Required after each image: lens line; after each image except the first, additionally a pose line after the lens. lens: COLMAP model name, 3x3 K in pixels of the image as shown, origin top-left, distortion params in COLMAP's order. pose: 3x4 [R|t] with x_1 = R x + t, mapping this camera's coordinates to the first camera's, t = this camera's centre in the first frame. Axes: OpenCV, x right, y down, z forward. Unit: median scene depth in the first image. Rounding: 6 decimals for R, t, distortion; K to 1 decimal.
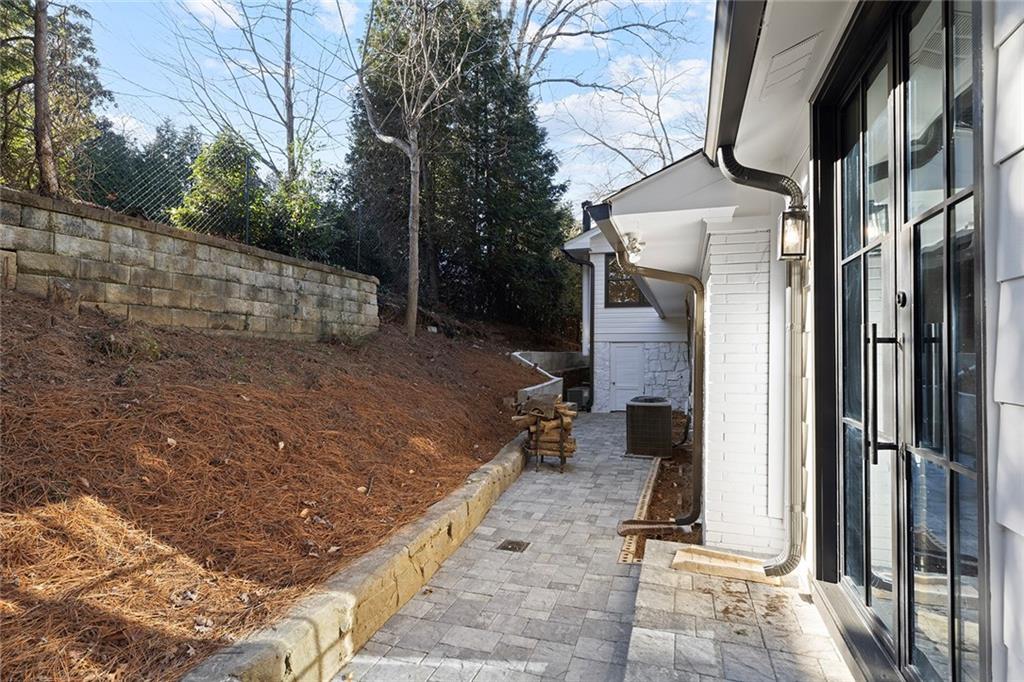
lens RADIAL K [[529.3, 0, 513.1], [0, 529.3, 342.3], [0, 0, 1]] dist [-0.001380, -0.000070]
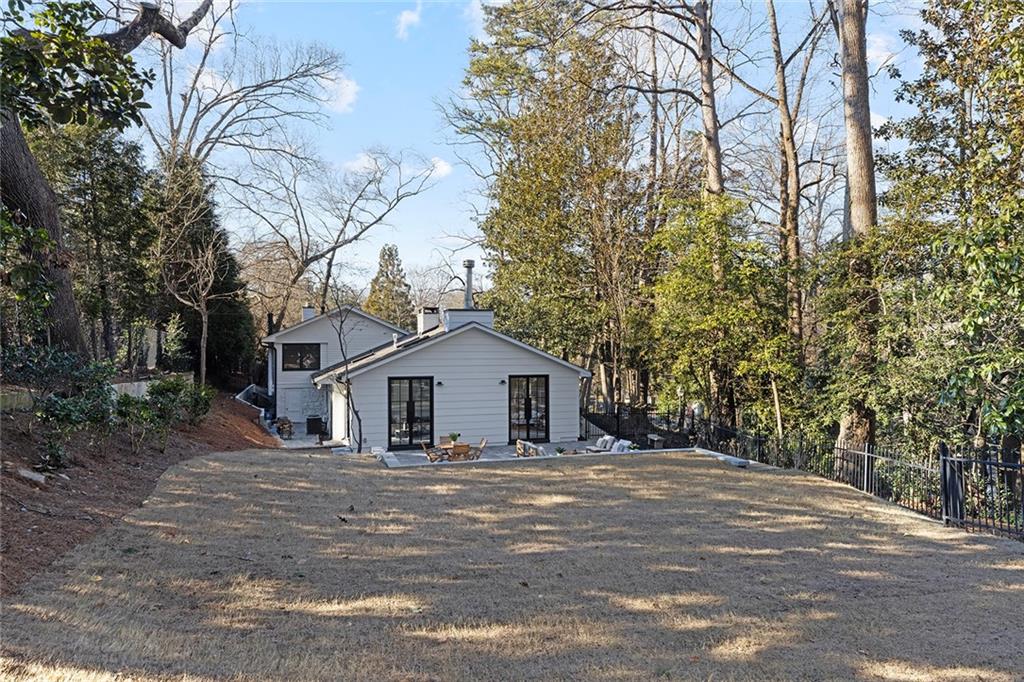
lens RADIAL K [[676.5, 0, 513.2], [0, 676.5, 342.5], [0, 0, 1]] dist [0.001272, 0.000080]
pose [[0.818603, -0.006757, 0.574321, -0.551107], [0.004549, 0.999976, 0.005280, -0.175384], [-0.574342, -0.001710, 0.818613, -1.509075]]
